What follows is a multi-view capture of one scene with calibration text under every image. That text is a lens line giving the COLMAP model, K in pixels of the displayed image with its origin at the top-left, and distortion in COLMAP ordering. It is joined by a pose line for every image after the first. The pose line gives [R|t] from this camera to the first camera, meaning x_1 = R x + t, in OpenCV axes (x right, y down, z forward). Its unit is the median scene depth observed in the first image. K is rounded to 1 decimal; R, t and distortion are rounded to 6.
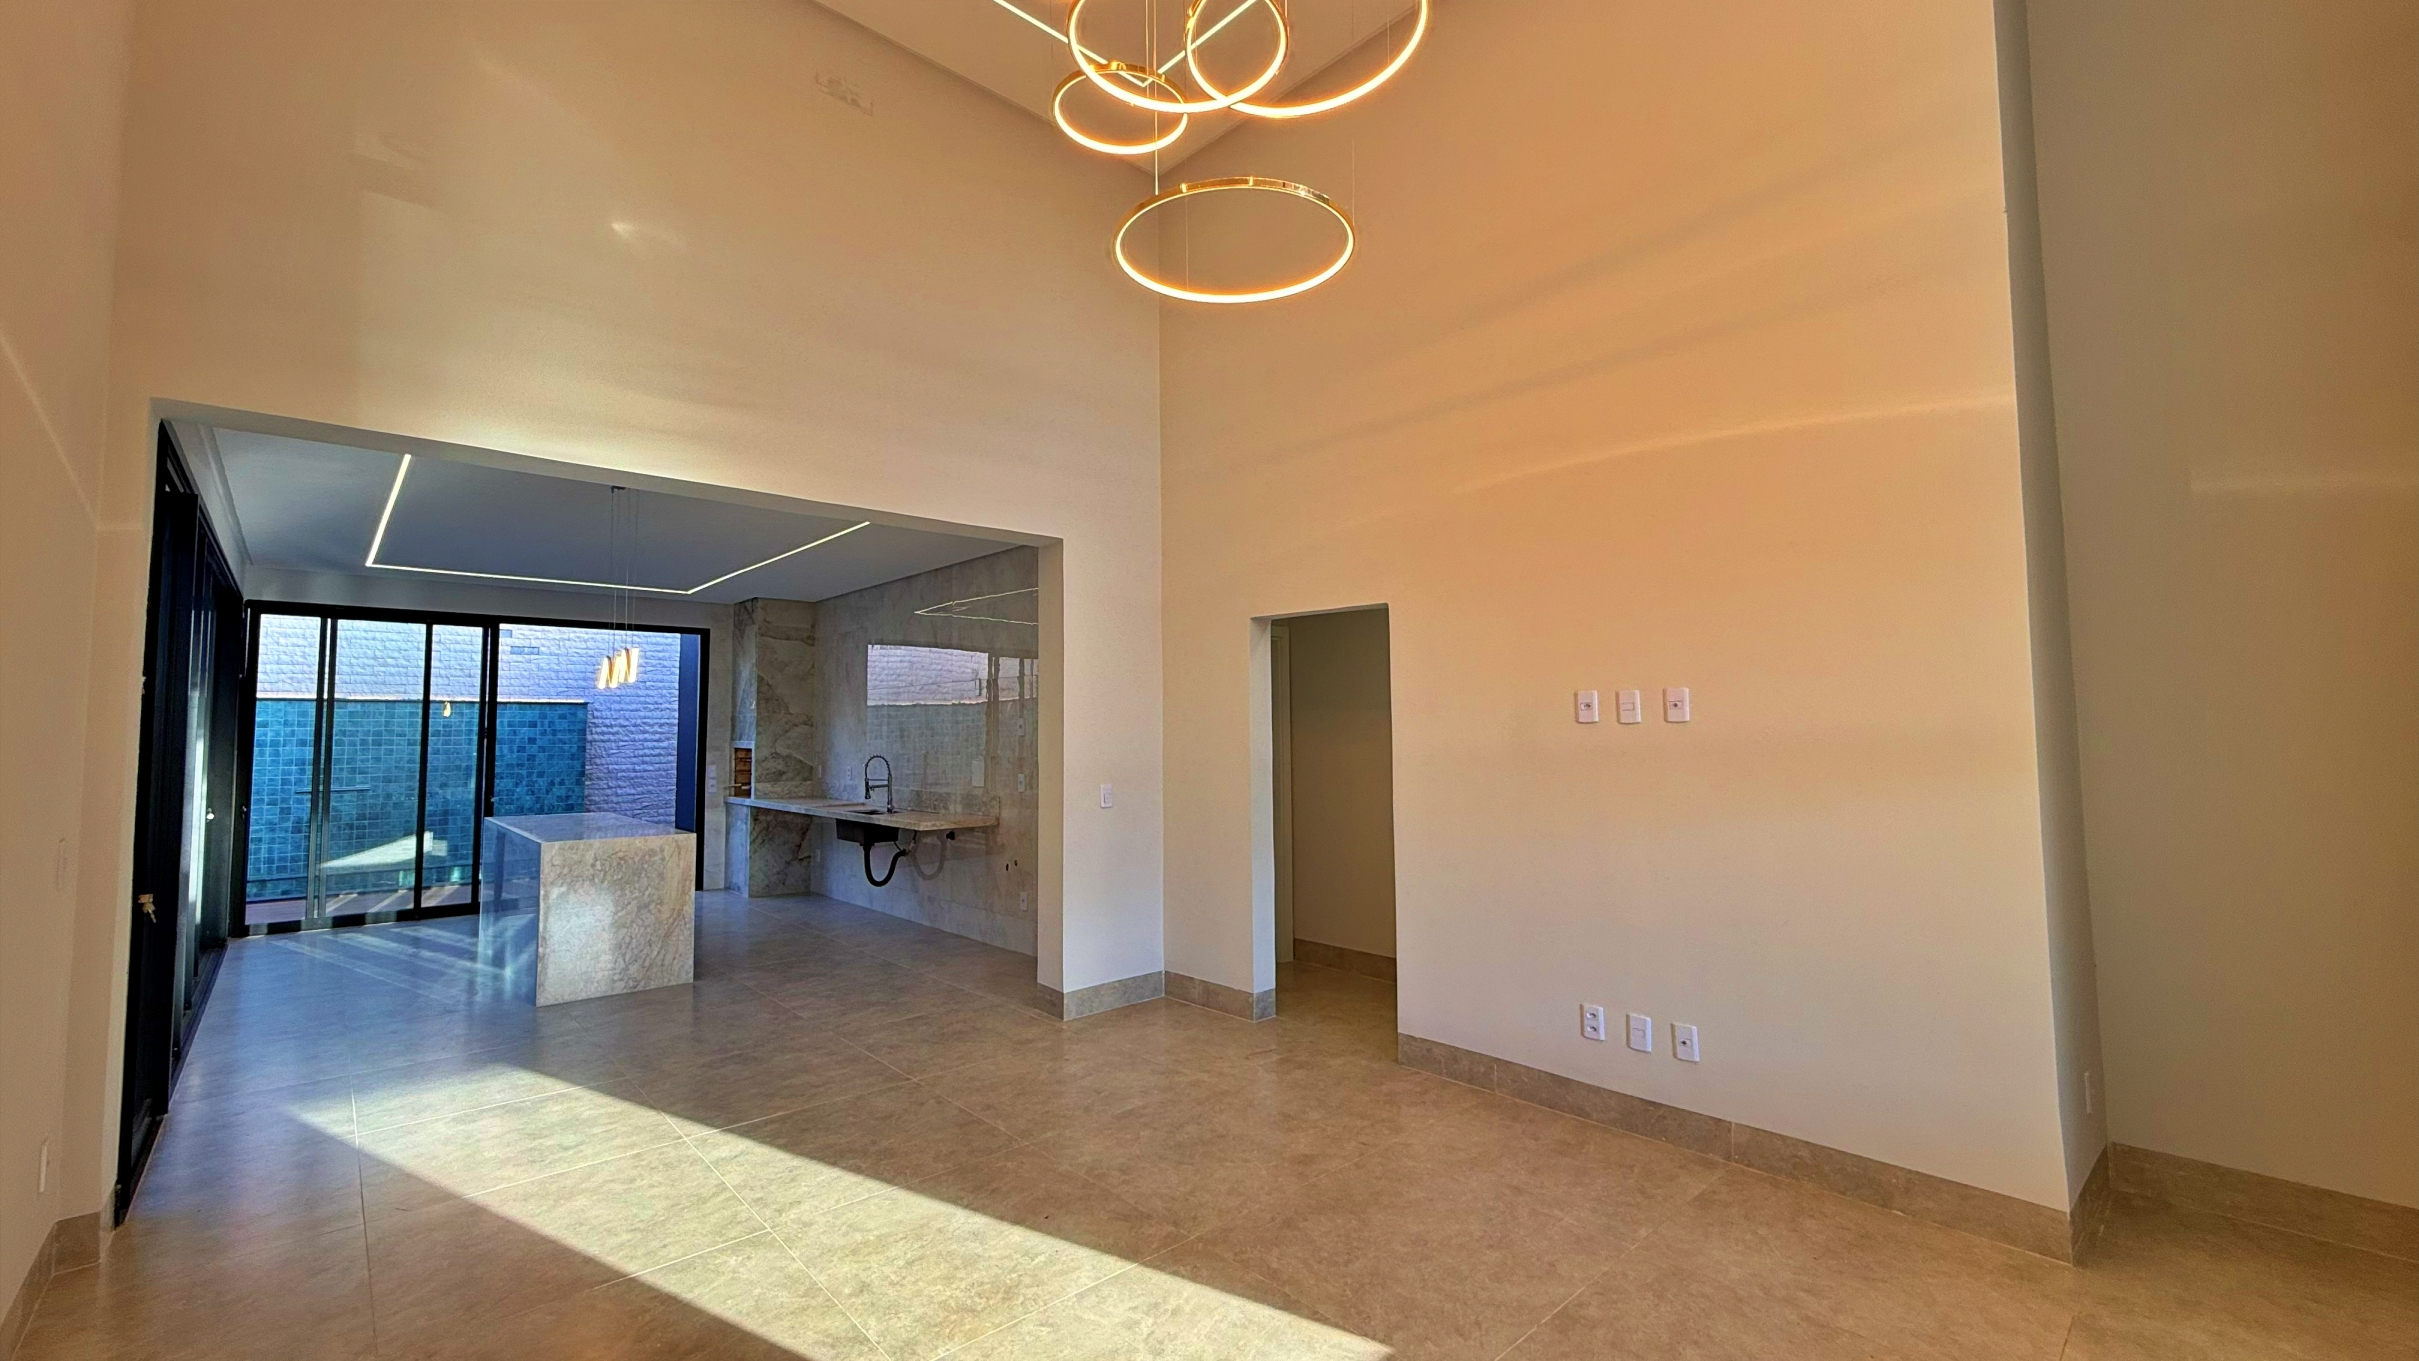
lens RADIAL K [[965.9, 0, 1199.2], [0, 965.9, 679.1], [0, 0, 1]] dist [-0.000988, 0.000420]
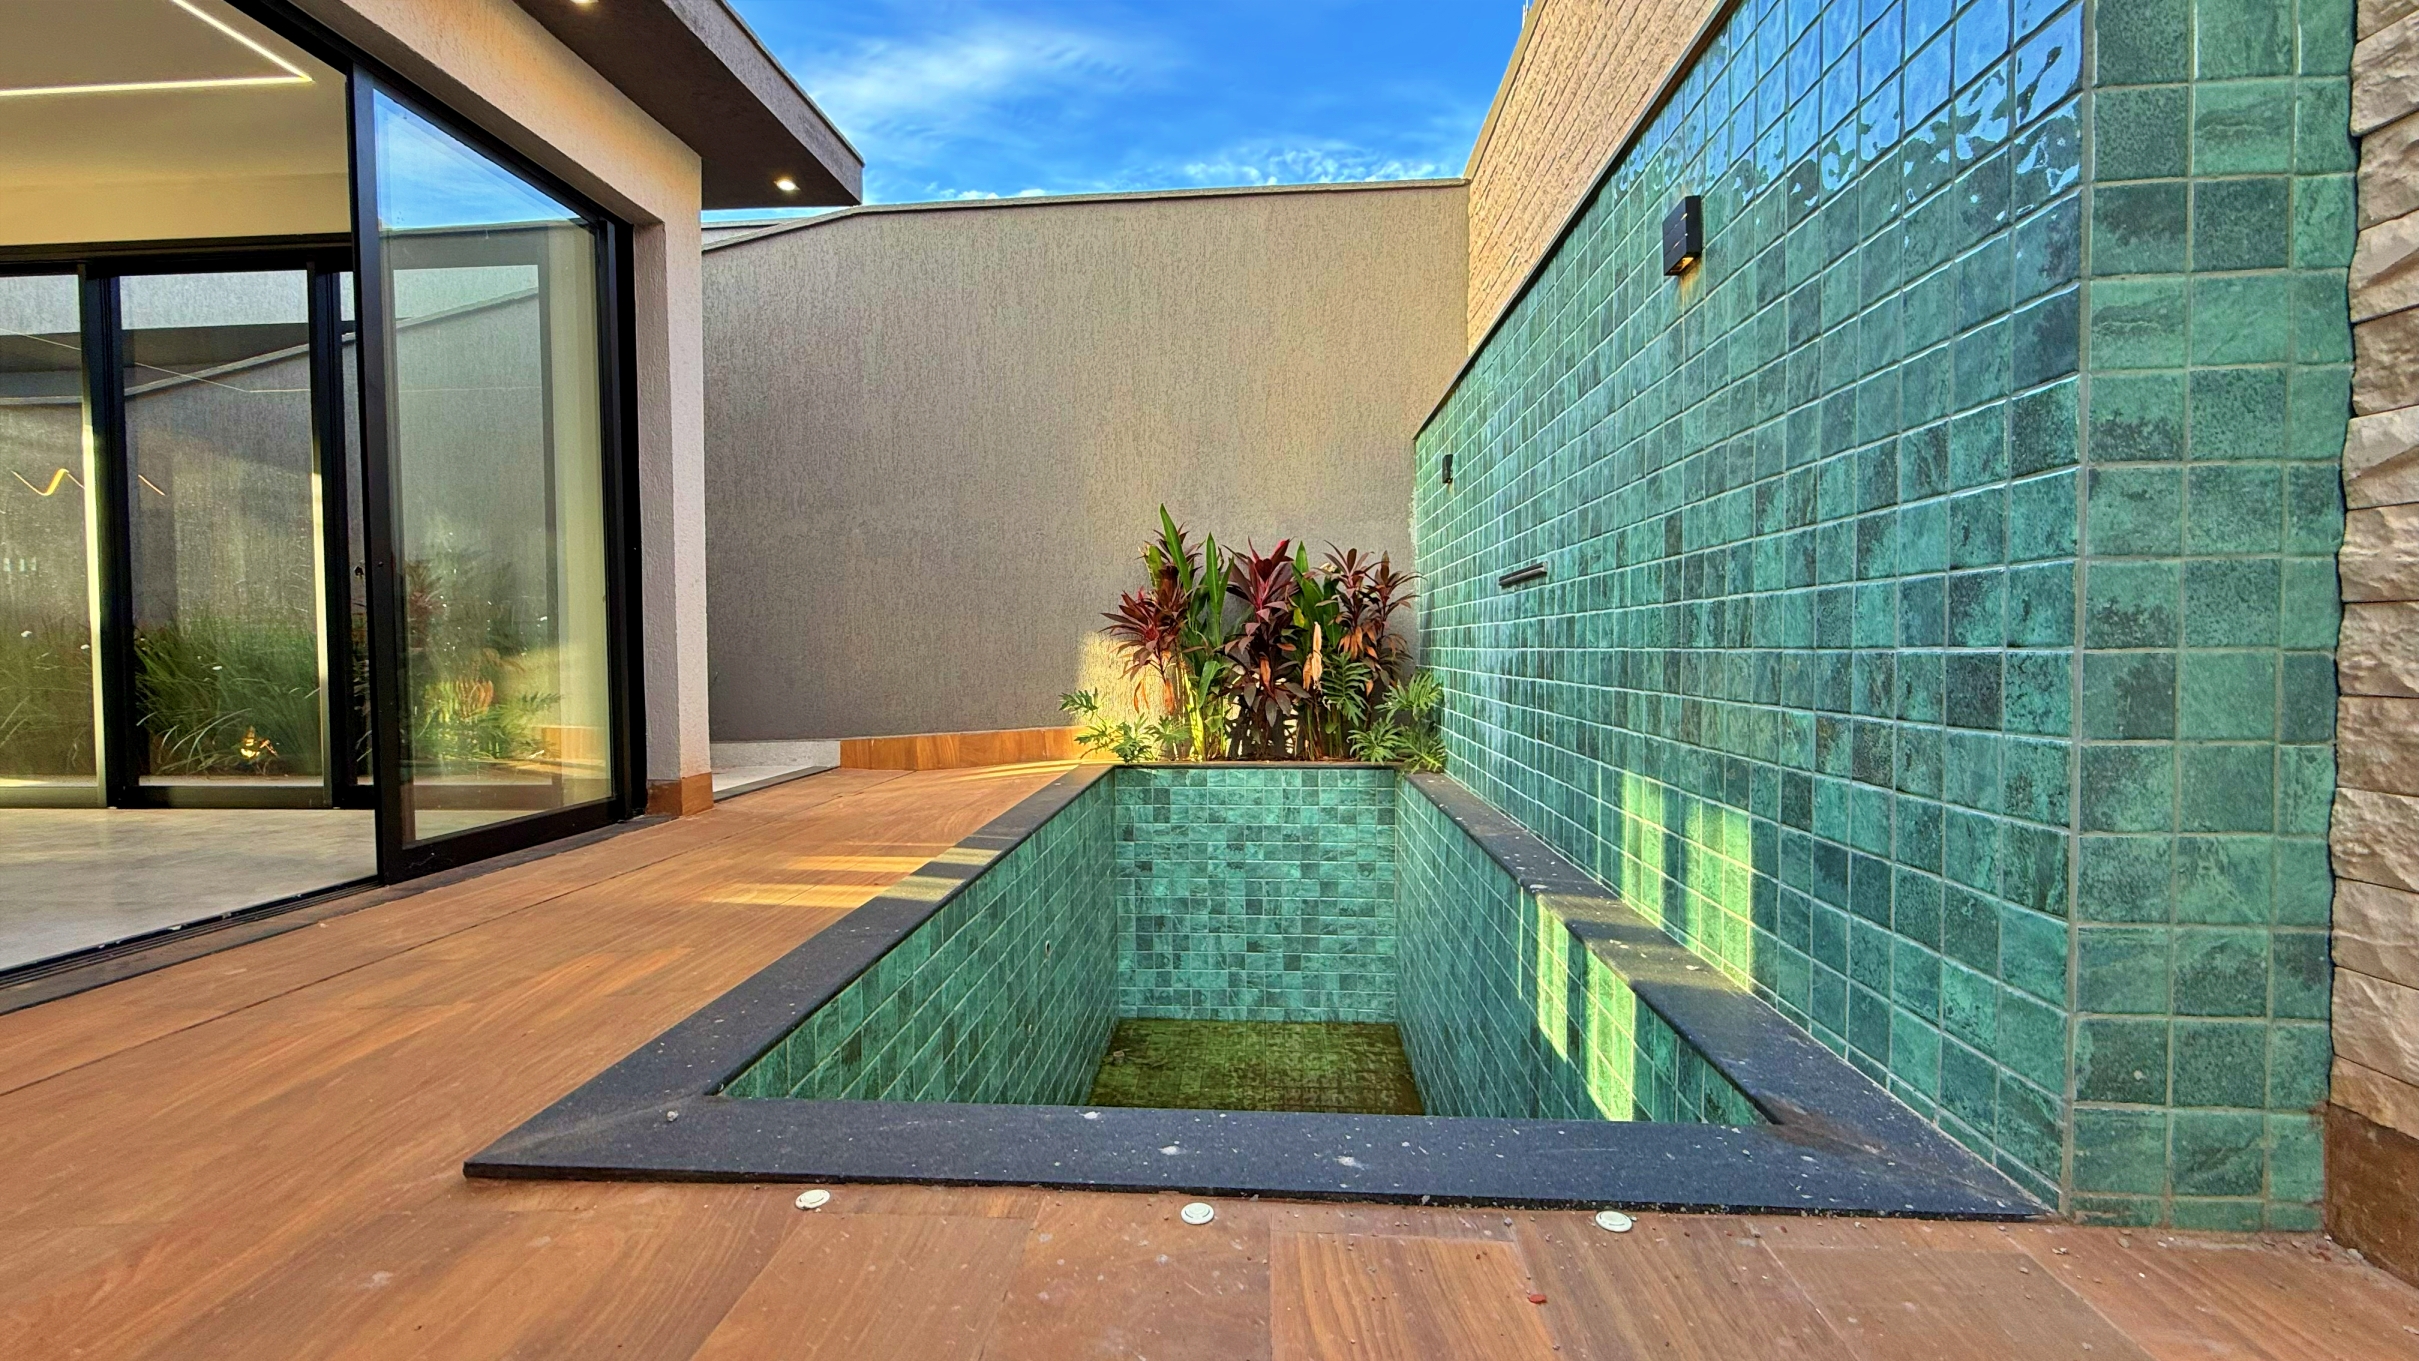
lens RADIAL K [[964.0, 0, 1199.2], [0, 964.0, 677.8], [0, 0, 1]] dist [0.000250, 0.000250]
pose [[-0.724566, 0.032049, -0.688460, -1.205306], [0.050757, 0.998687, -0.006929, 0.295143], [0.687334, -0.039964, -0.725242, 2.354096]]
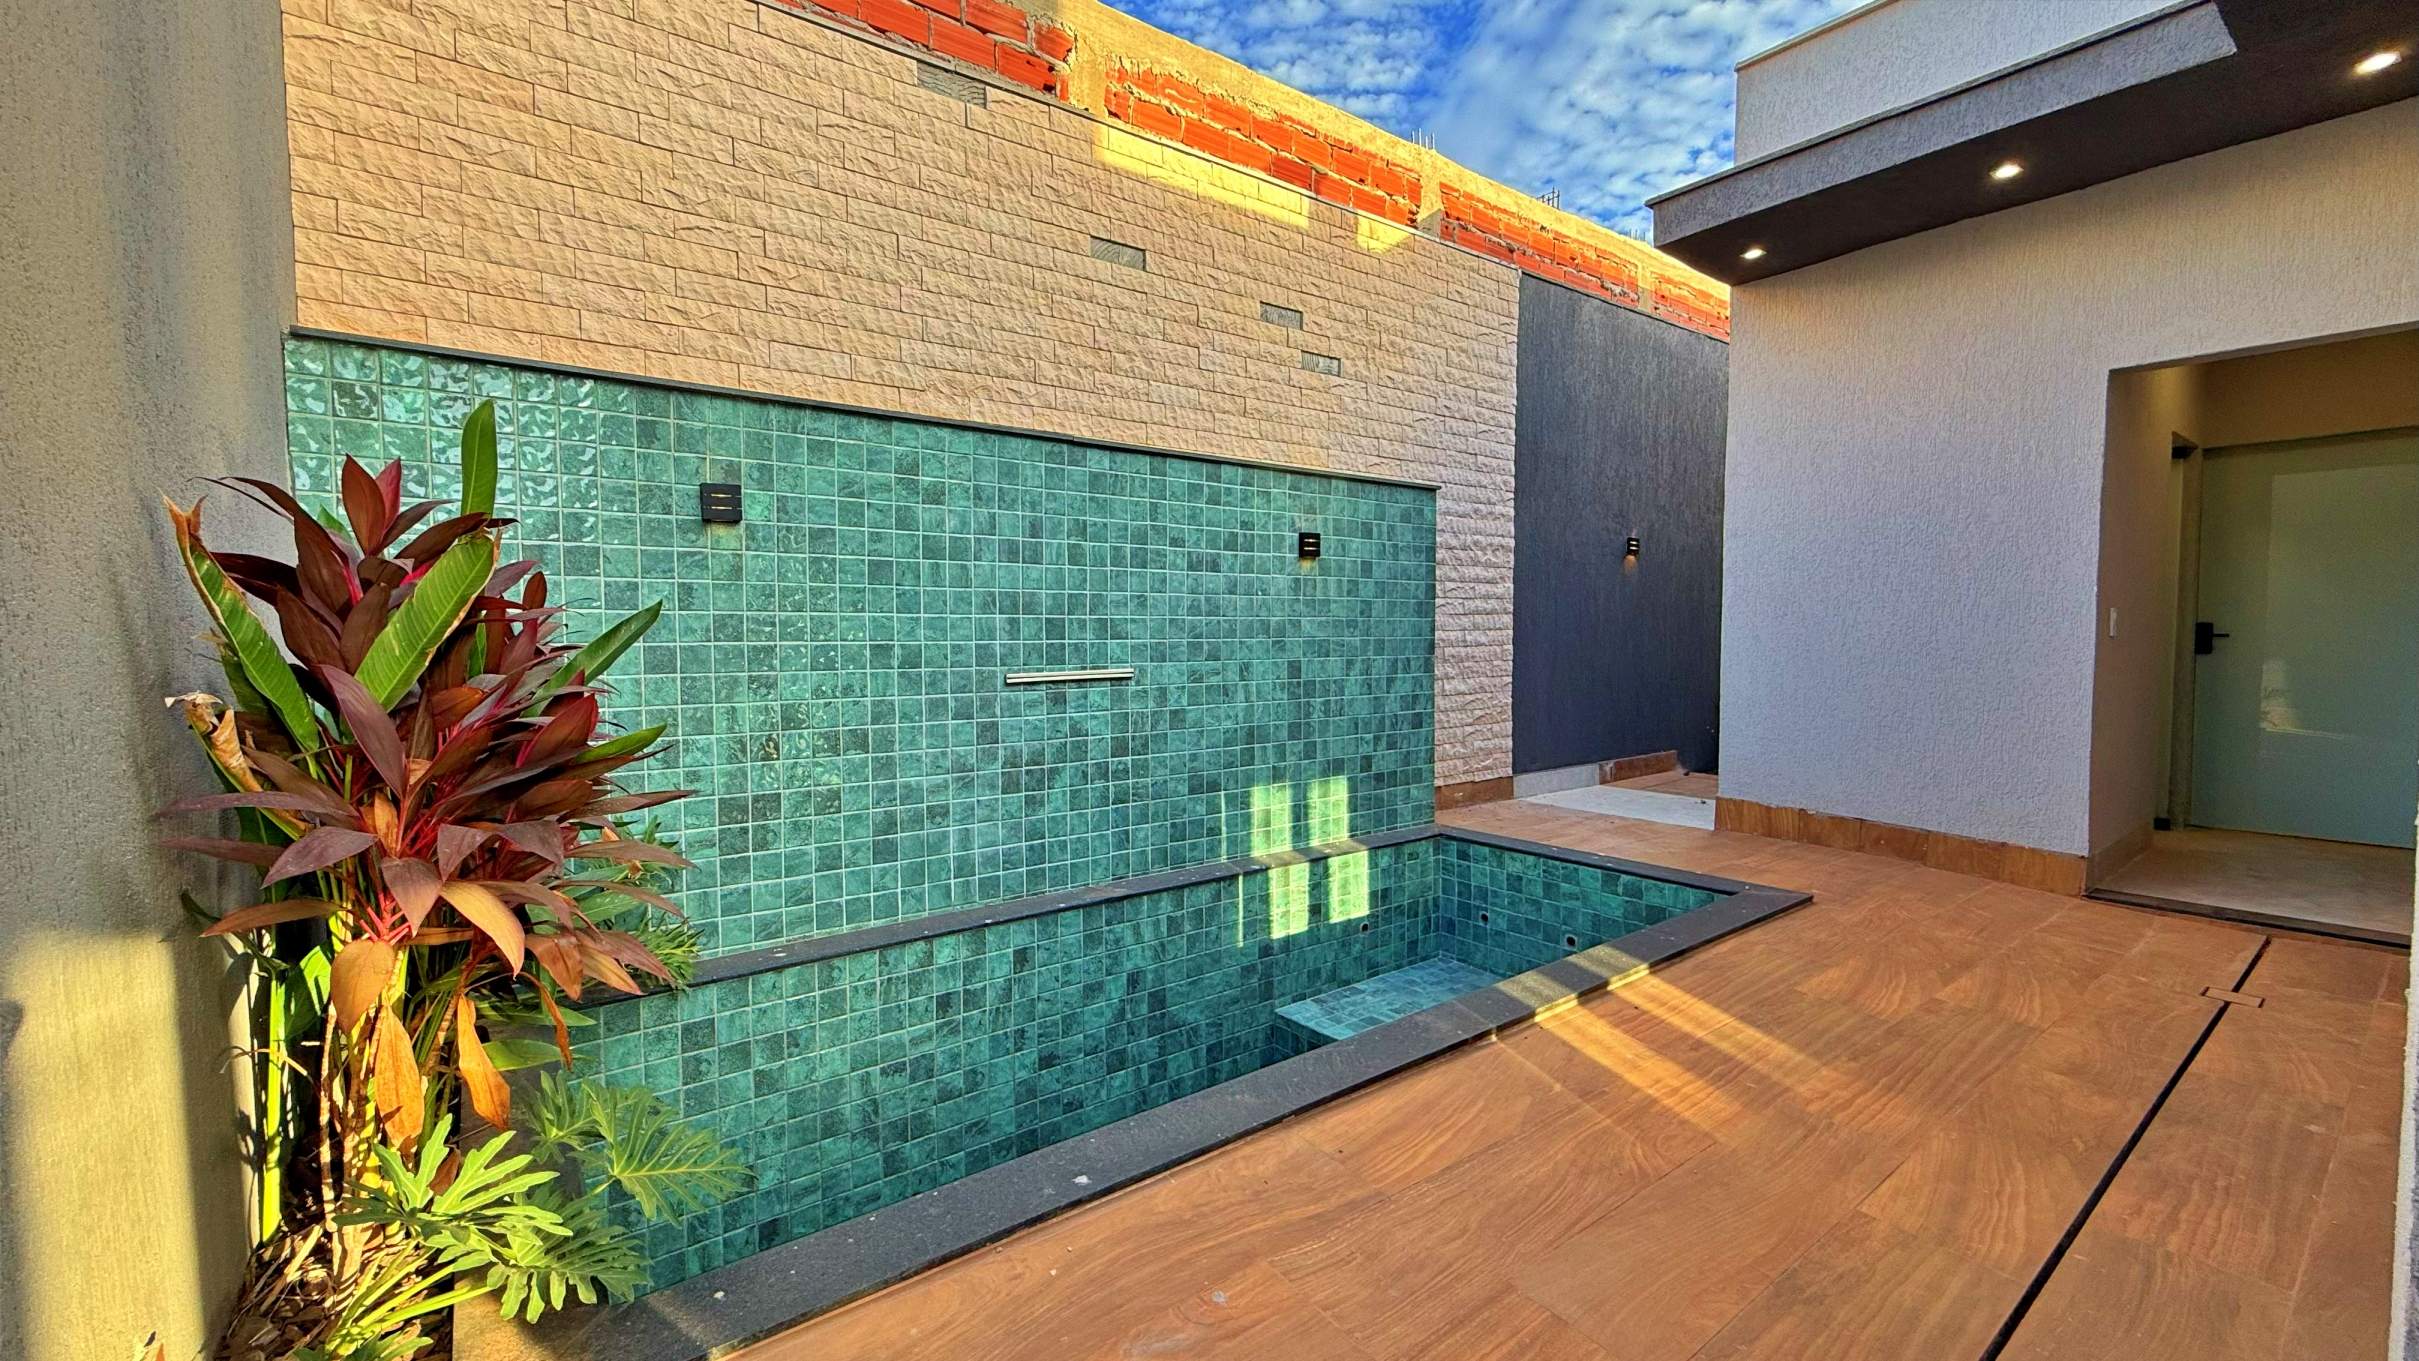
lens RADIAL K [[964.0, 0, 1199.2], [0, 964.0, 677.8], [0, 0, 1]] dist [0.000250, 0.000250]
pose [[0.995887, 0.003554, -0.090539, -1.647918], [0.005611, 0.994894, 0.100767, 0.155177], [0.090435, -0.100861, 0.990782, 1.270507]]
